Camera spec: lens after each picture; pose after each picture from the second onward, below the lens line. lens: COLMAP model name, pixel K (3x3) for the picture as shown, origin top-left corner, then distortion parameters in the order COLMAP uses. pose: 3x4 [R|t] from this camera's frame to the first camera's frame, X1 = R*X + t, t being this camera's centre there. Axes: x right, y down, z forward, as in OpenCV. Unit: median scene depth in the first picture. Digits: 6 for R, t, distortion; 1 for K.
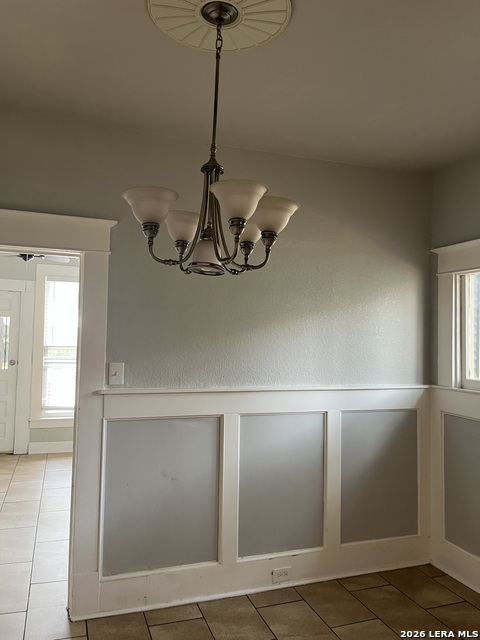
lens RADIAL K [[482.0, 0, 236.8], [0, 482.0, 324.0], [0, 0, 1]] dist [0.072559, -0.093625]
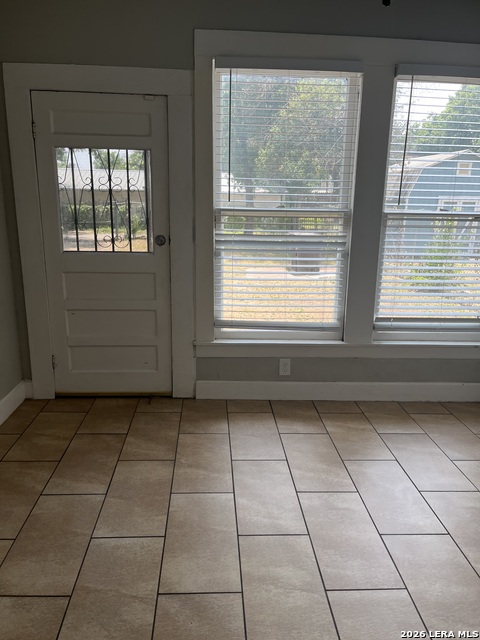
lens RADIAL K [[482.0, 0, 236.8], [0, 482.0, 324.0], [0, 0, 1]] dist [0.072559, -0.093625]
pose [[0.959759, 0.063247, -0.273611, -0.226050], [0.016085, 0.960327, 0.278411, 0.019843], [0.280365, -0.271609, 0.920665, 0.502552]]
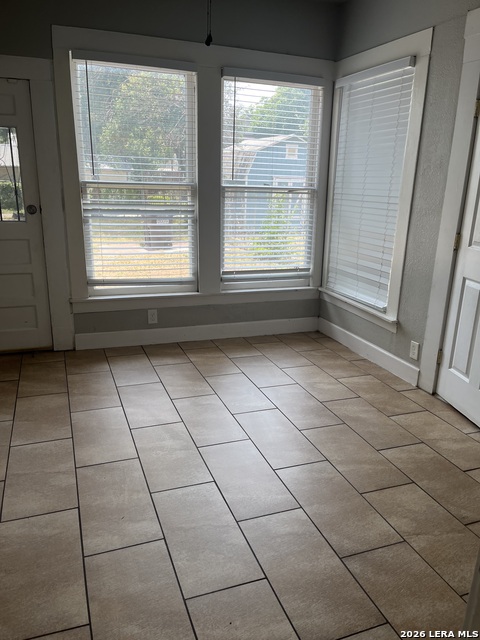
lens RADIAL K [[482.0, 0, 236.8], [0, 482.0, 324.0], [0, 0, 1]] dist [0.072559, -0.093625]
pose [[0.999820, -0.005739, 0.018066, -0.217424], [-0.000348, 0.947350, 0.320200, 0.019574], [-0.018952, -0.320148, 0.947178, 0.376064]]
